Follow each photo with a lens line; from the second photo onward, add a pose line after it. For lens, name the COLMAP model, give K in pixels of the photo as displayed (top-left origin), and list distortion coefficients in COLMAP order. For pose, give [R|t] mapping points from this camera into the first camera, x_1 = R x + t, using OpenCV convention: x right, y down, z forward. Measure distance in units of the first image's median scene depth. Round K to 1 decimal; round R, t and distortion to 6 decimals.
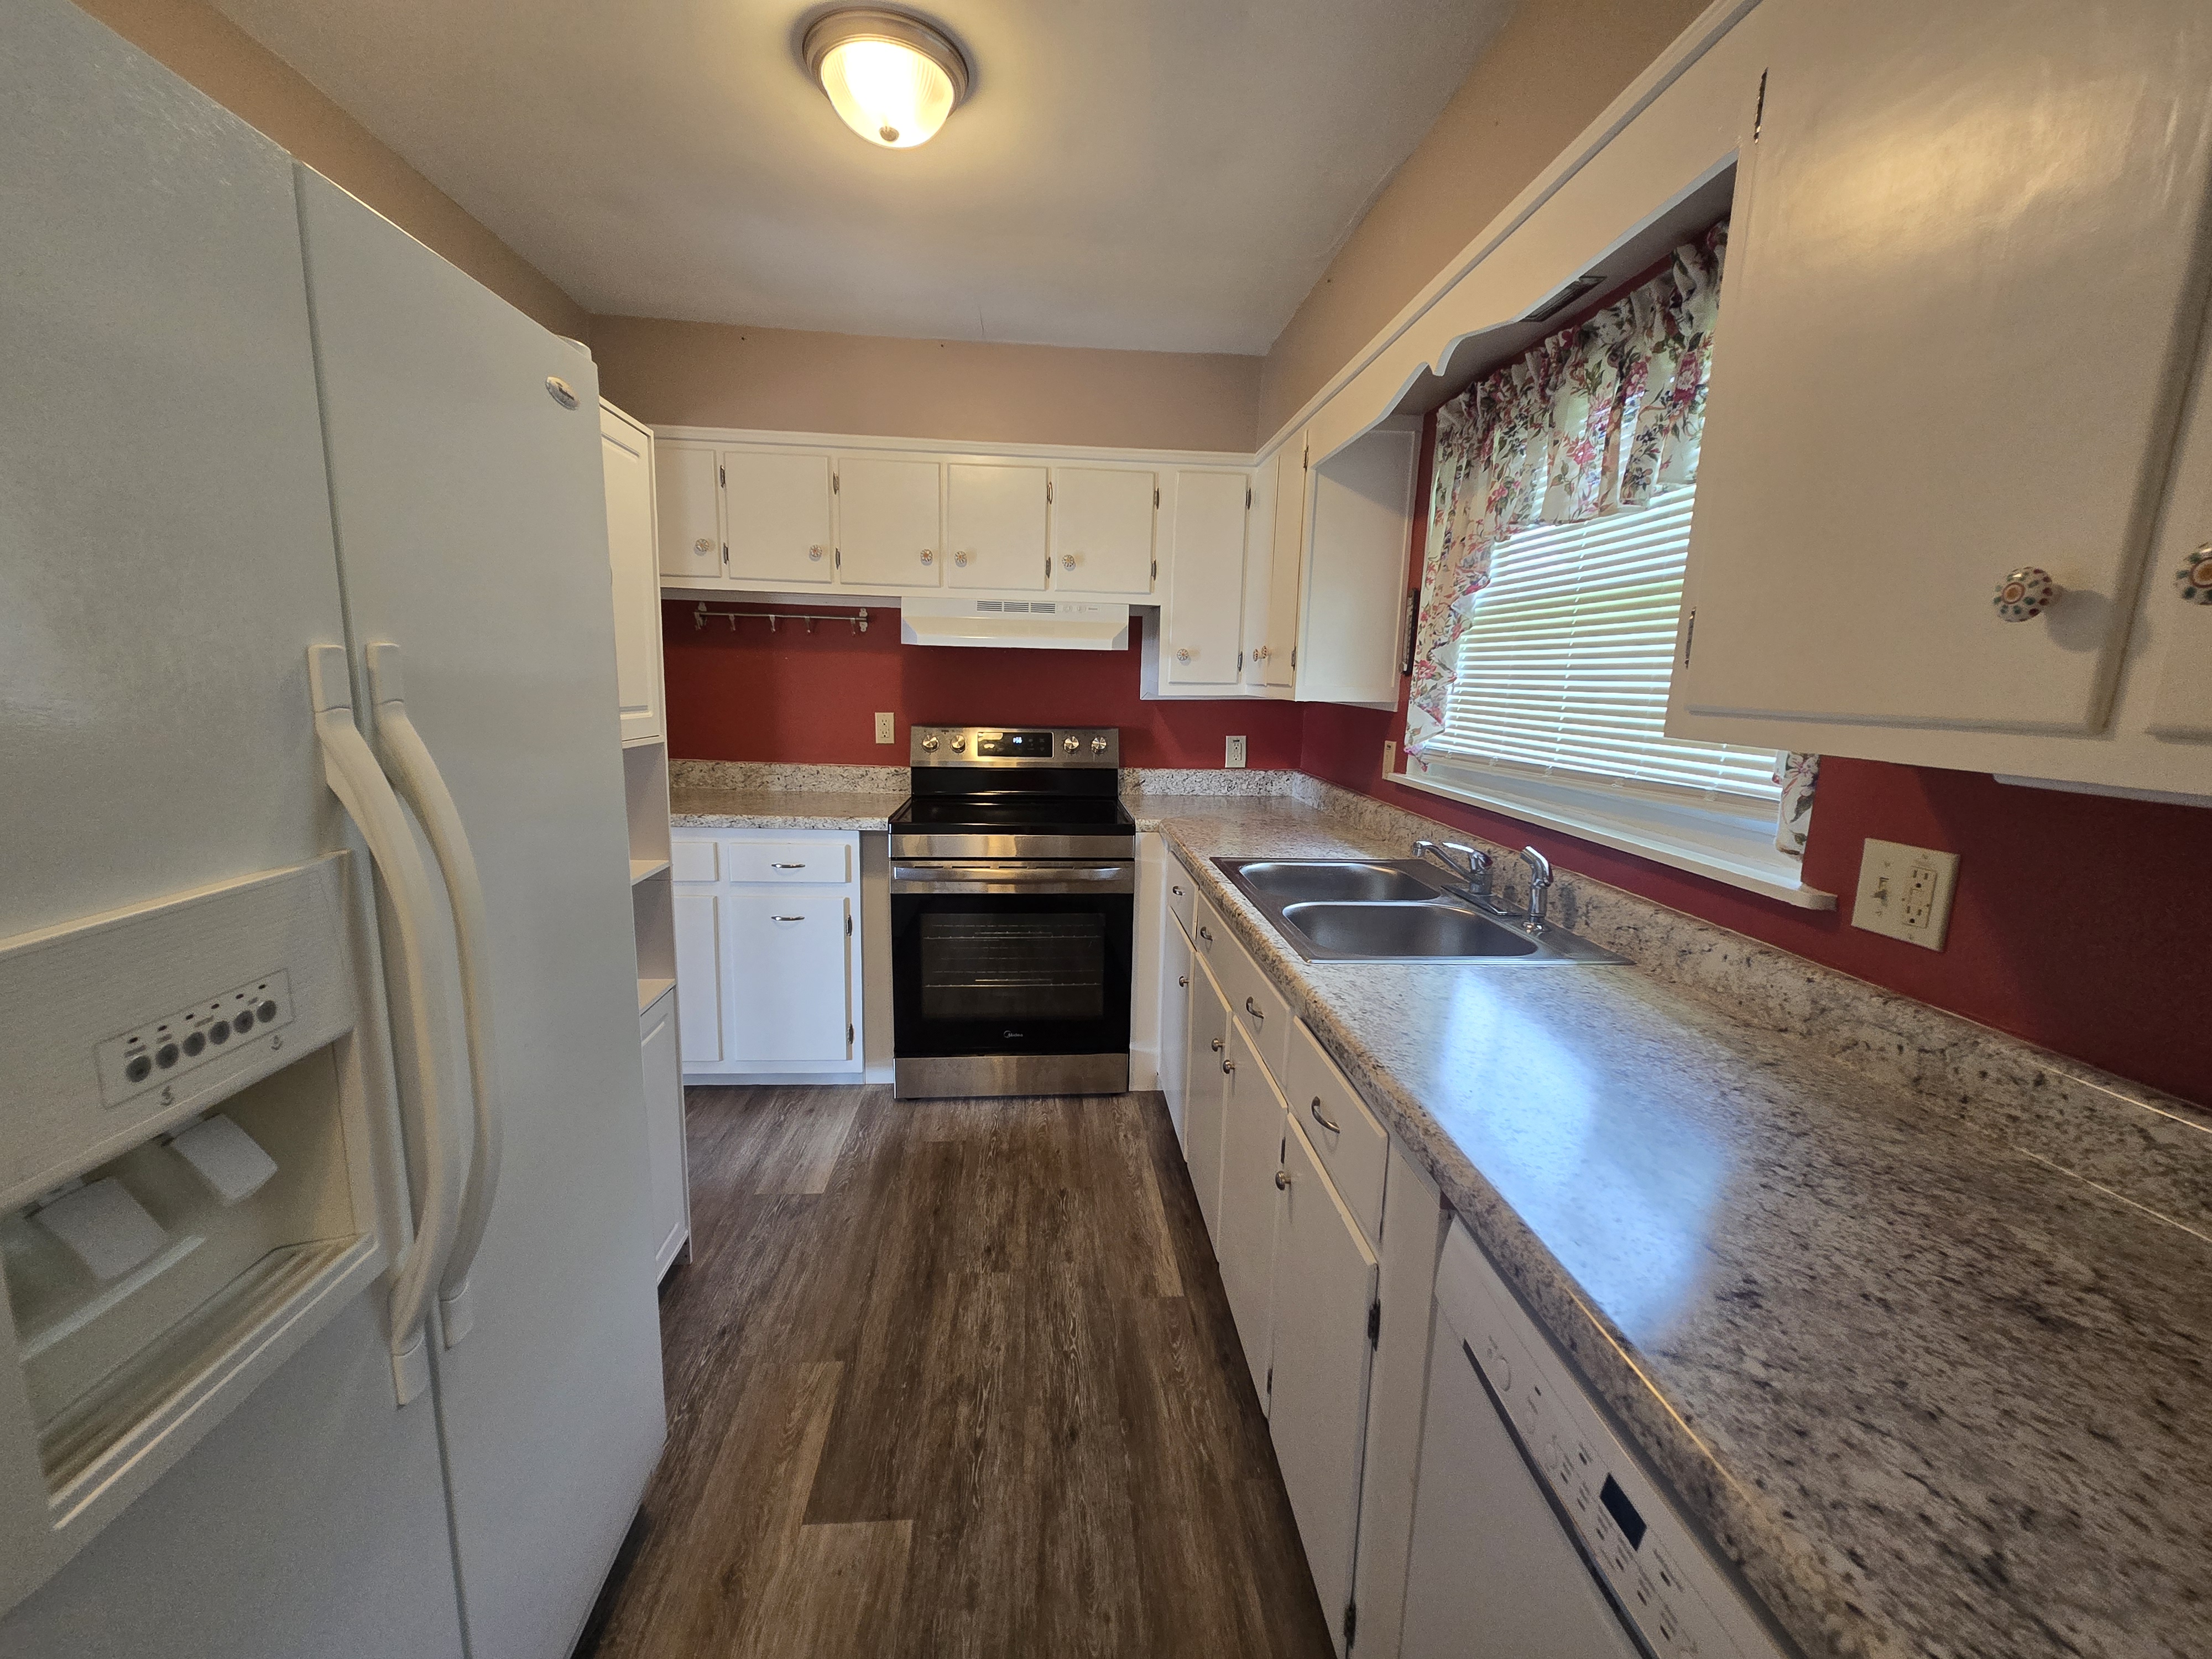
lens RADIAL K [[900.7, 0, 1101.7], [0, 900.7, 815.4], [0, 0, 1]] dist [-0.006347, 0.003521]
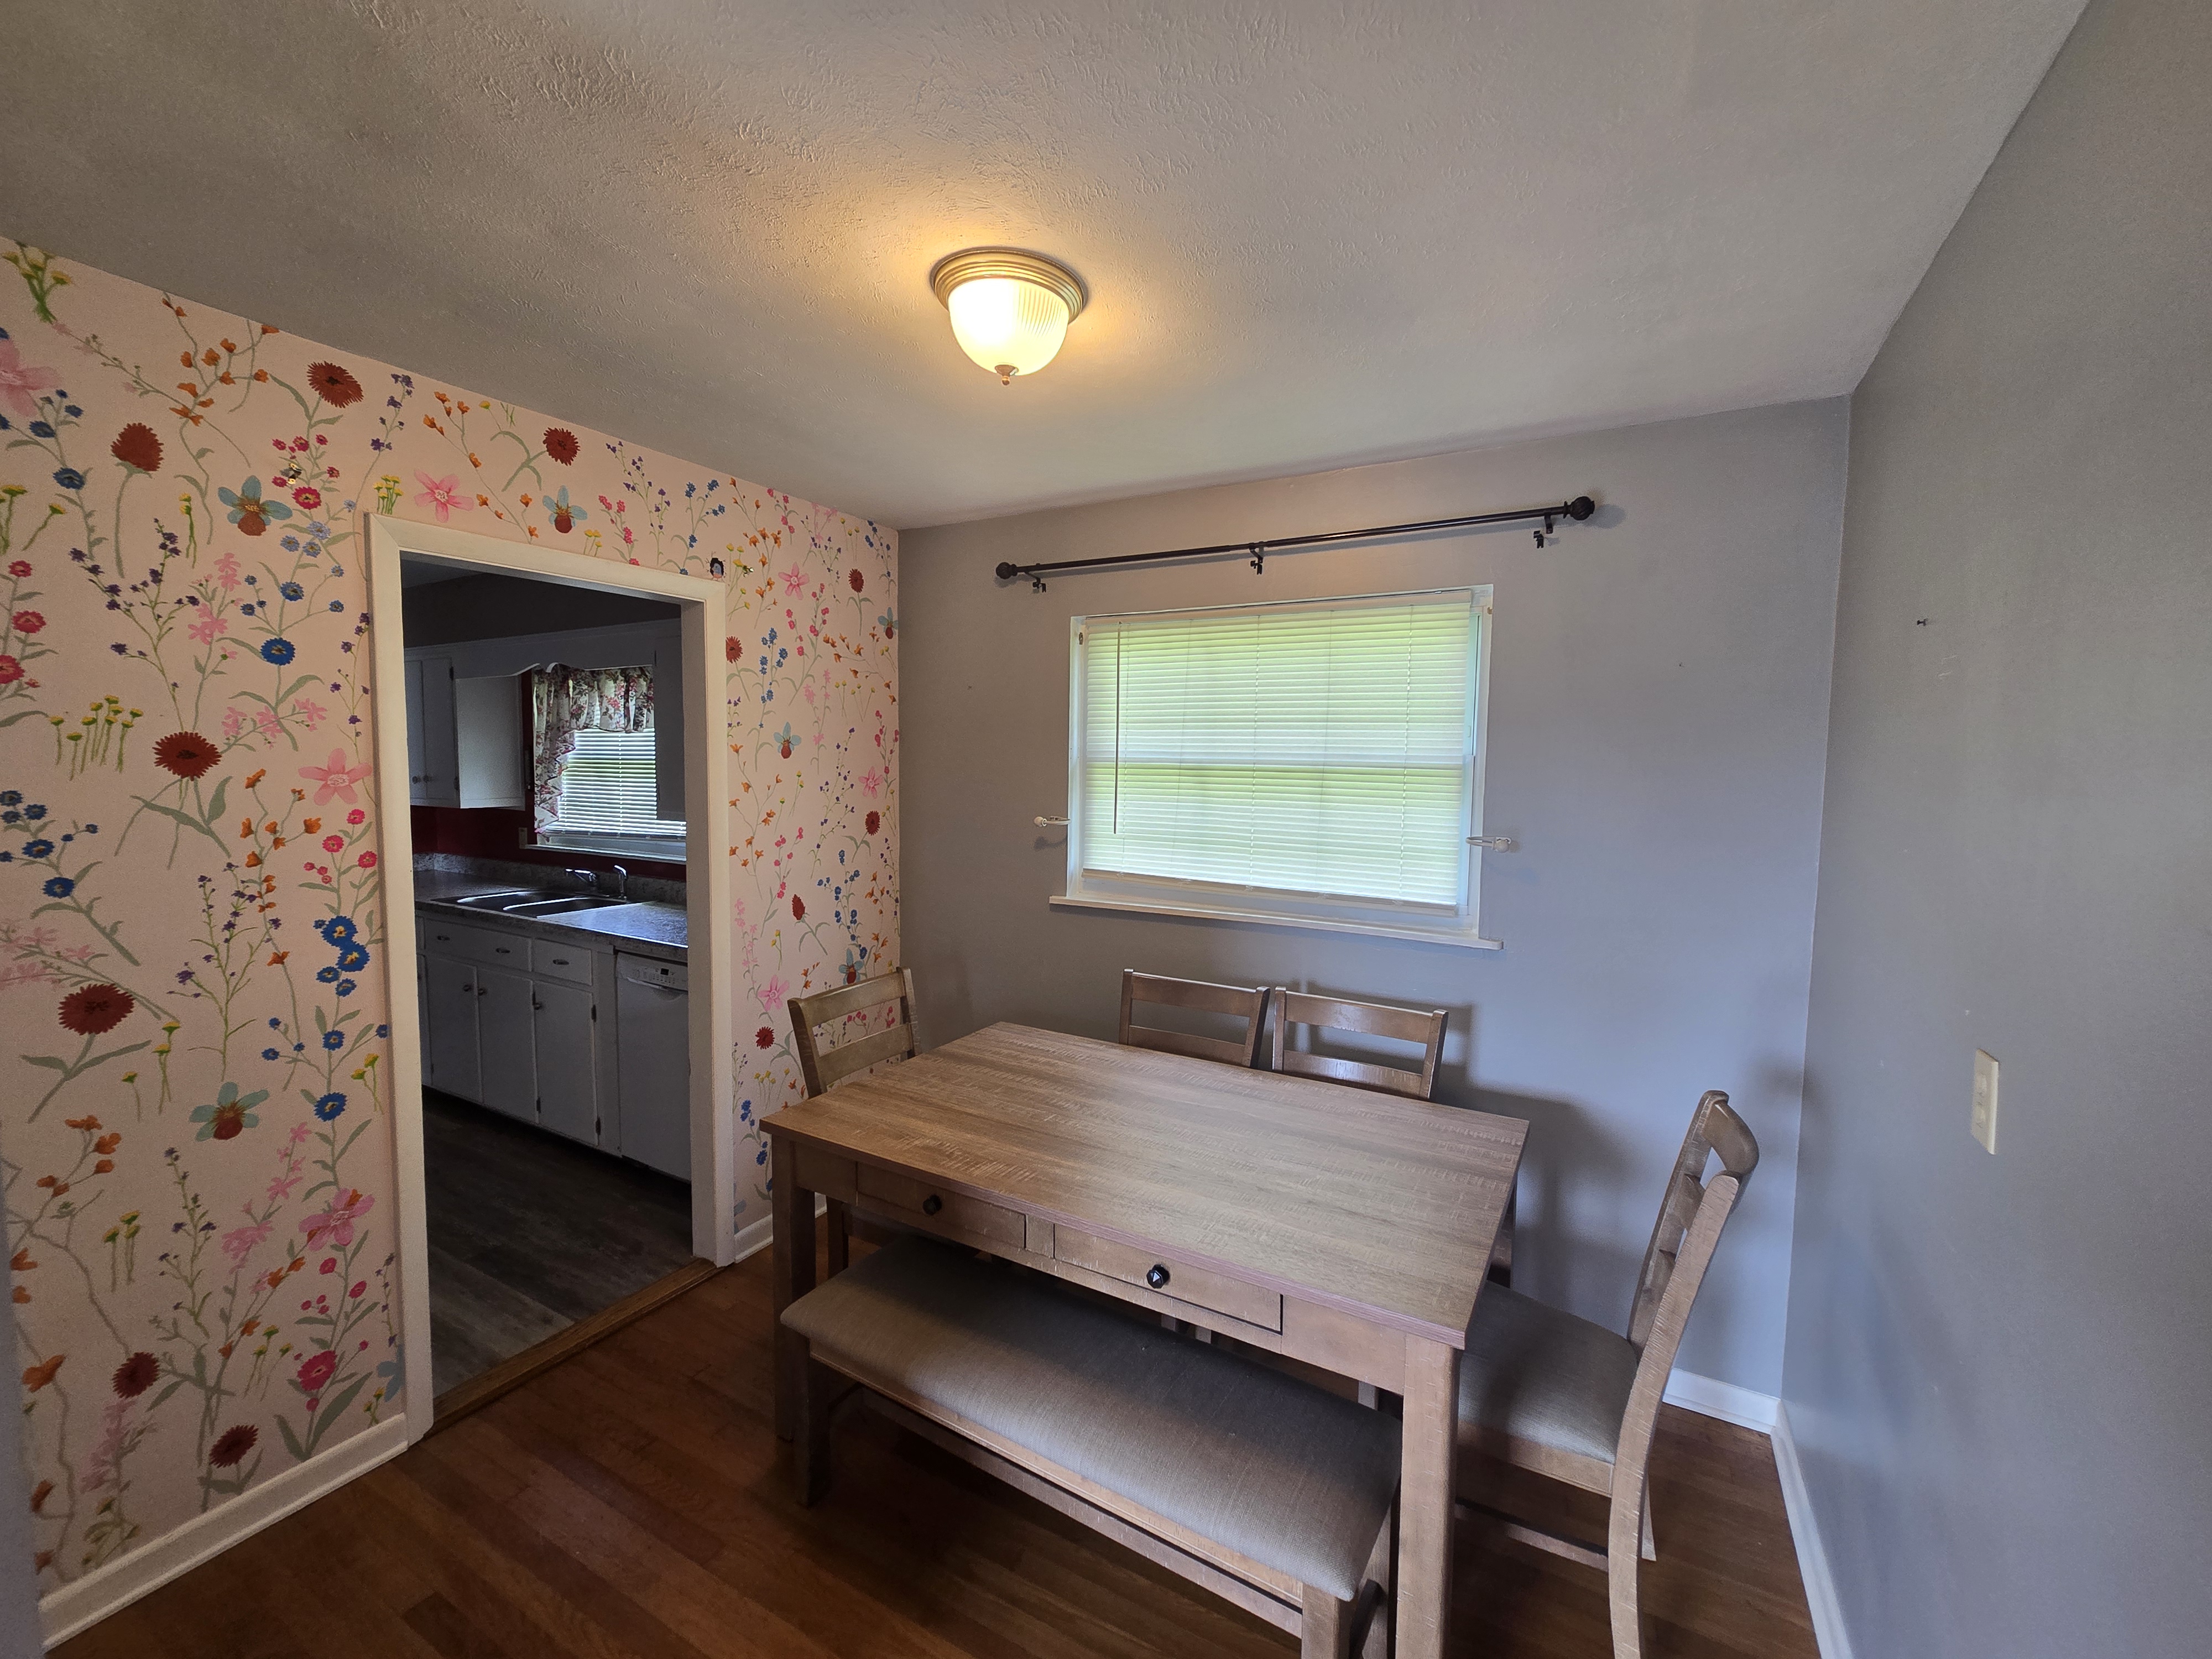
lens RADIAL K [[900.7, 0, 1103.8], [0, 900.7, 810.3], [0, 0, 1]] dist [-0.006347, 0.003521]
pose [[0.542868, -0.072411, 0.836690, -0.787148], [0.137448, 0.990503, -0.003457, 0.073142], [-0.828494, 0.116878, 0.547665, -1.370931]]
